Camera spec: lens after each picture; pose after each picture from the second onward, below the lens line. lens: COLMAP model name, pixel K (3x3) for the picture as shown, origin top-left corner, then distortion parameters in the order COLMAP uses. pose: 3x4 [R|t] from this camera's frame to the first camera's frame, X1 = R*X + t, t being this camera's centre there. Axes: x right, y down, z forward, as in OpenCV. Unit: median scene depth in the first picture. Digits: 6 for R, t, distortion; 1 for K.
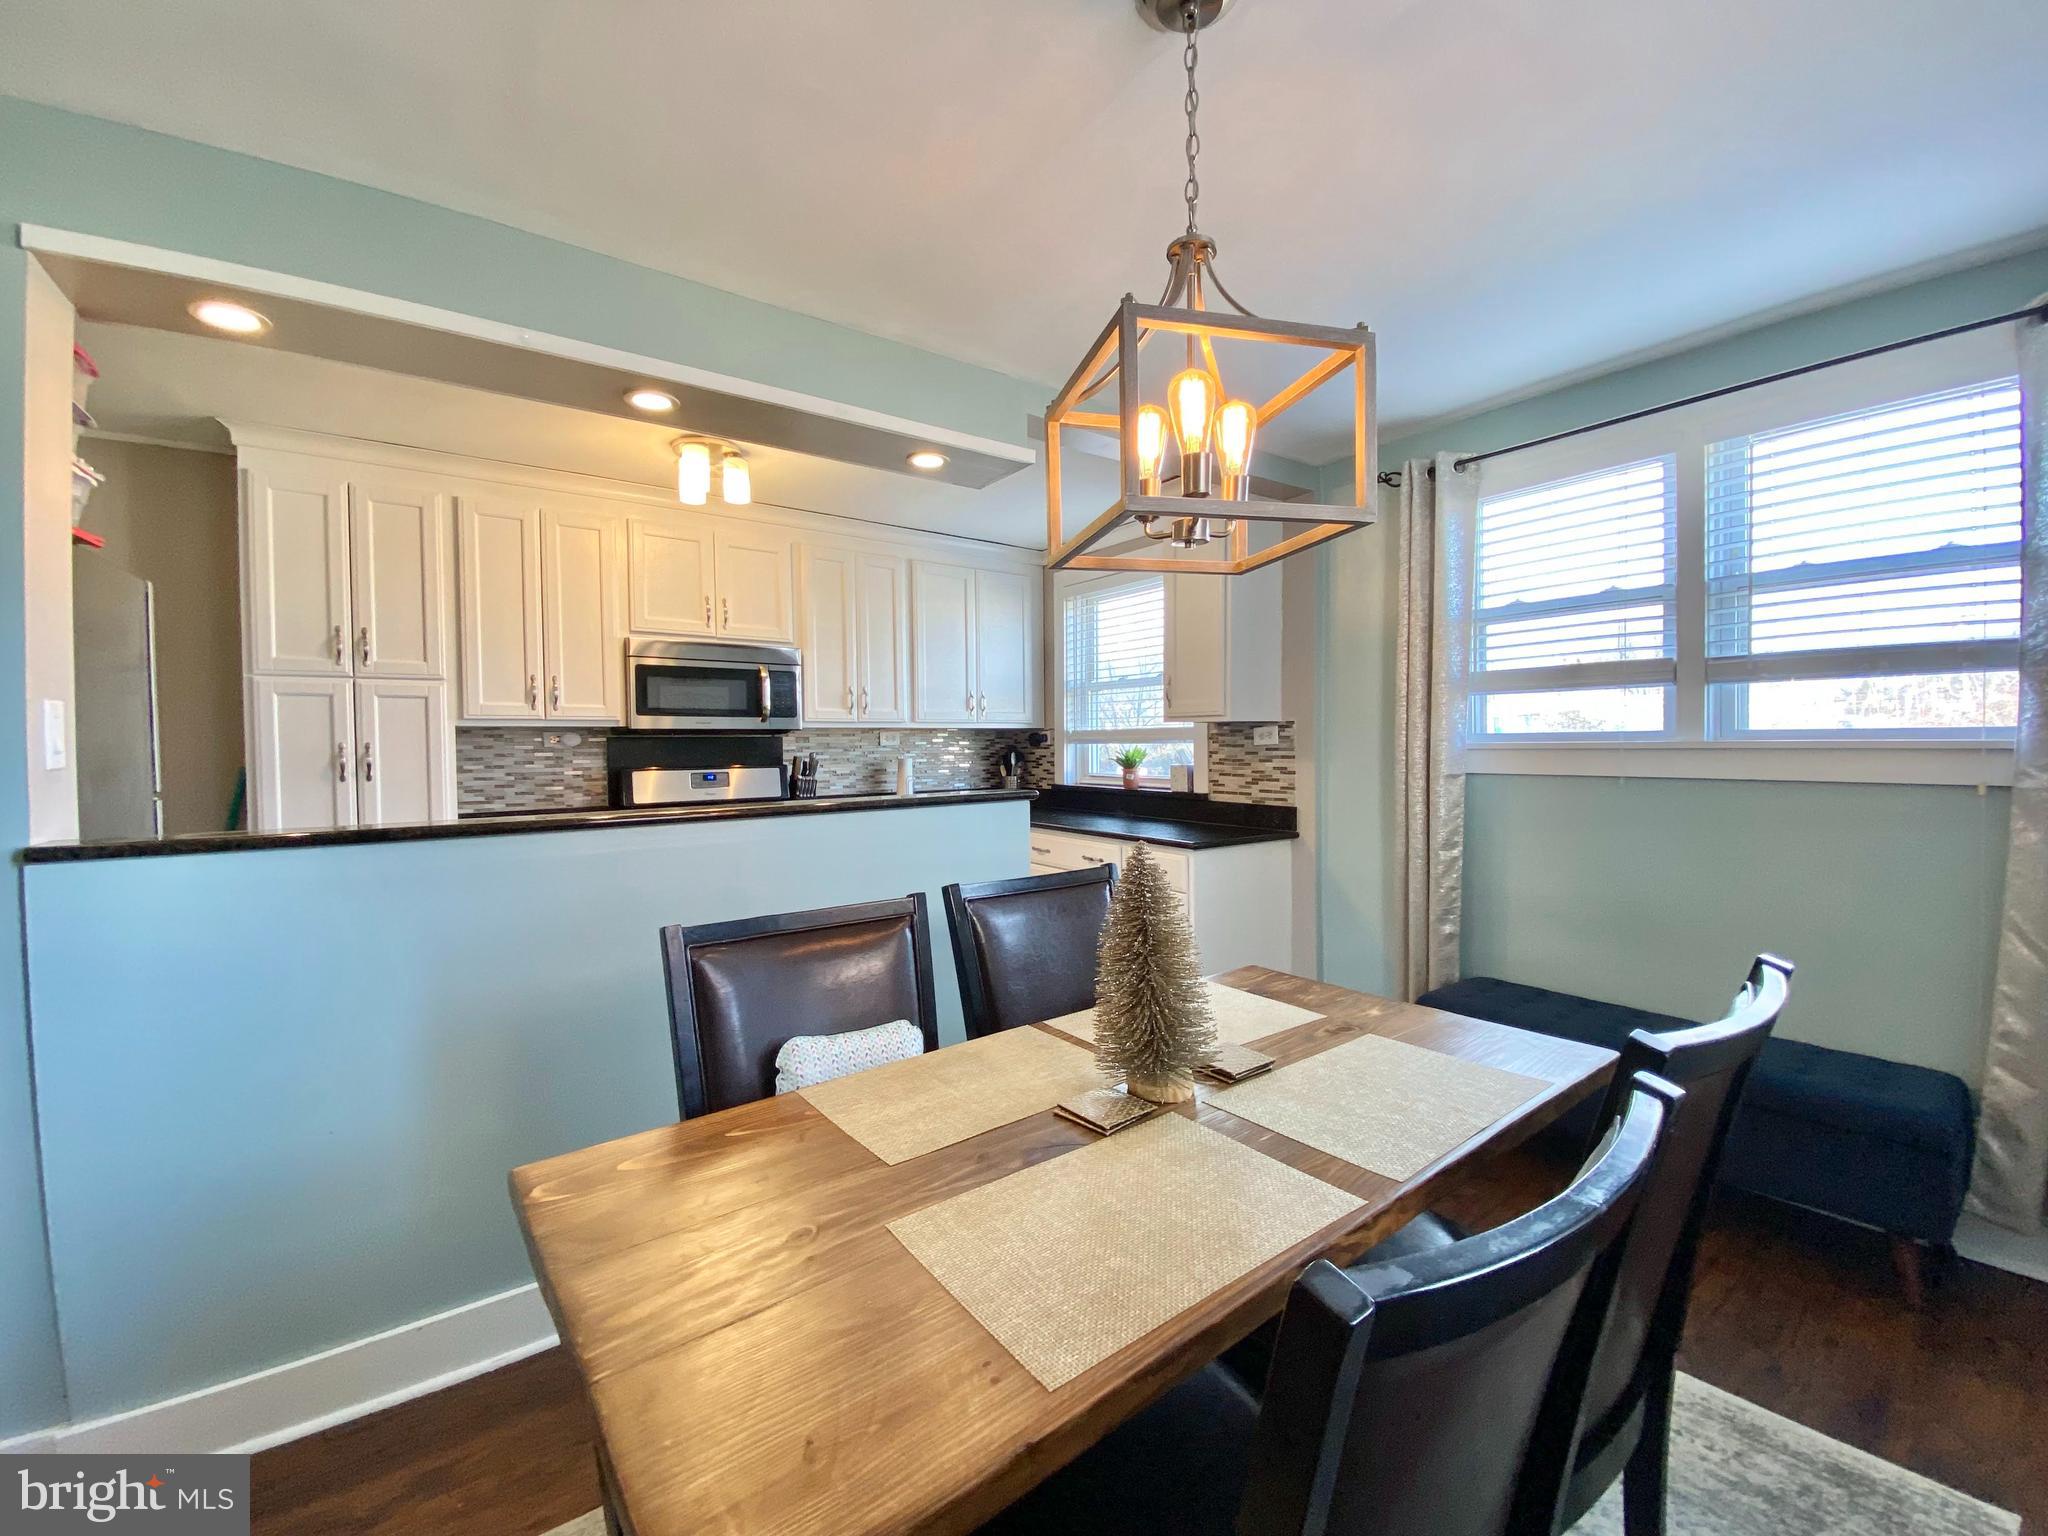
lens RADIAL K [[821.1, 0, 1021.9], [0, 821.1, 765.6], [0, 0, 1]] dist [0.016903, -0.018487]
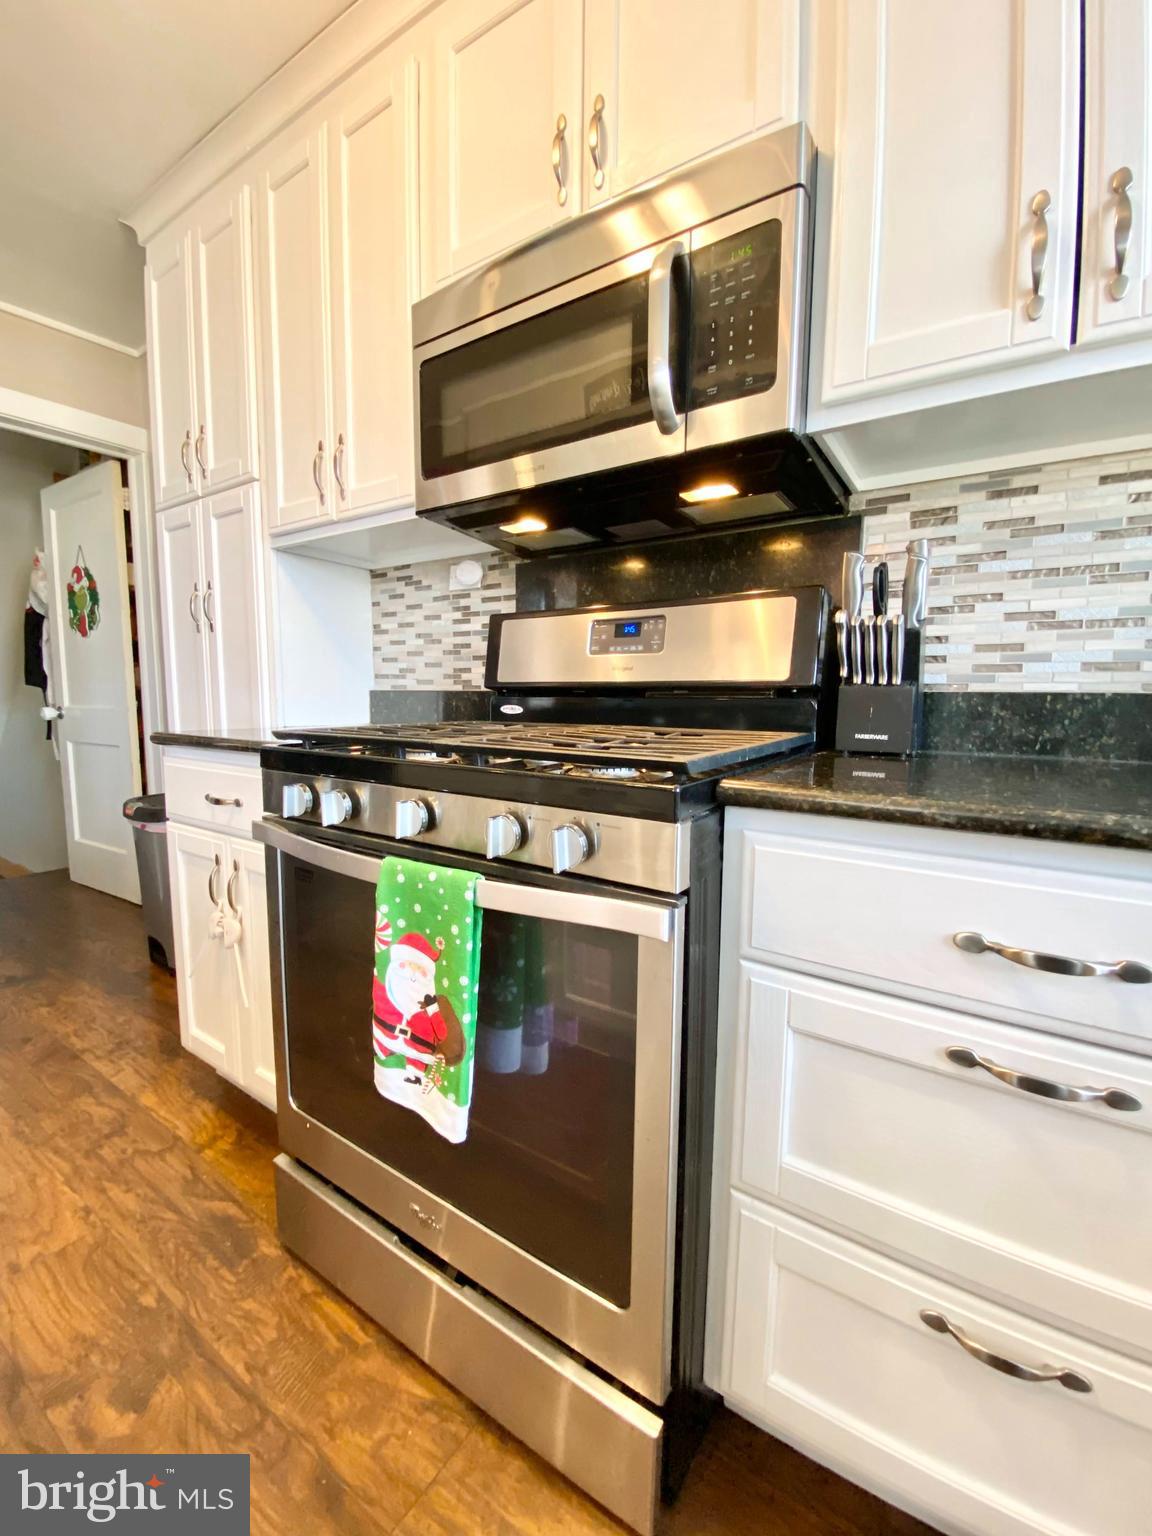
lens RADIAL K [[625.9, 0, 579.5], [0, 625.9, 765.0], [0, 0, 1]] dist [0.018551, -0.019530]
pose [[0.350762, 0.114314, -0.929461, -0.081039], [-0.040432, 0.993445, 0.106925, 0.053007], [0.935591, 0.000075, 0.353084, 0.895246]]
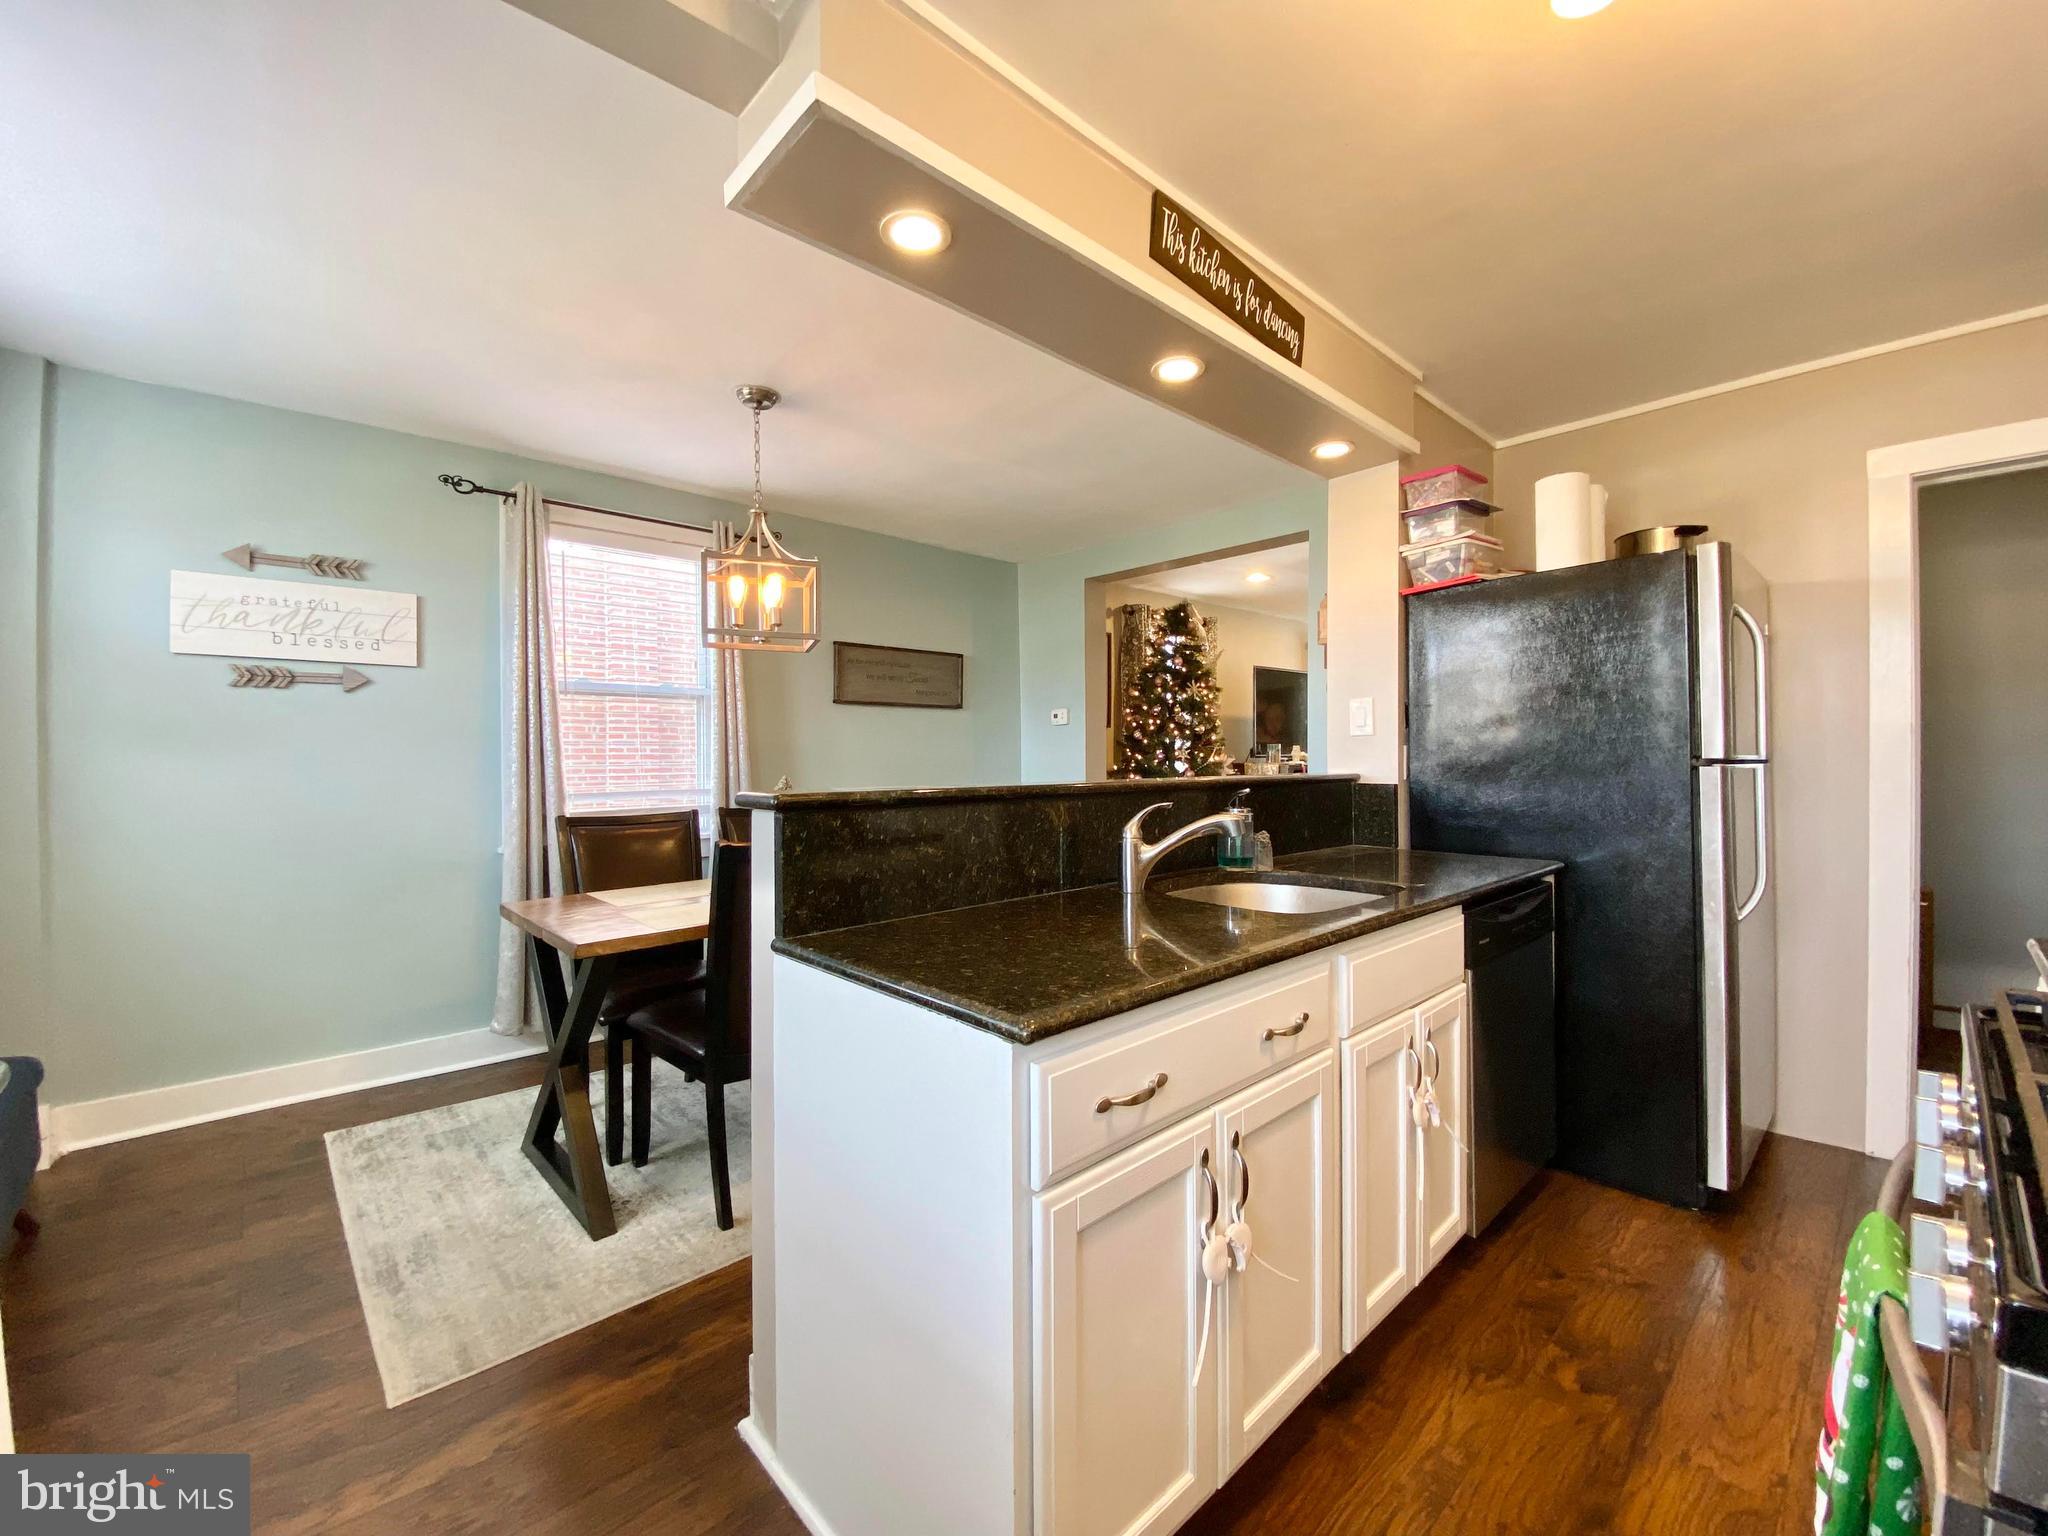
lens RADIAL K [[821.1, 0, 1021.9], [0, 821.1, 765.6], [0, 0, 1]] dist [0.016903, -0.018487]
pose [[-0.992245, 0.017800, -0.123016, -0.075970], [0.013092, 0.999154, 0.038974, -0.005101], [0.123606, 0.037061, -0.991639, 1.069559]]
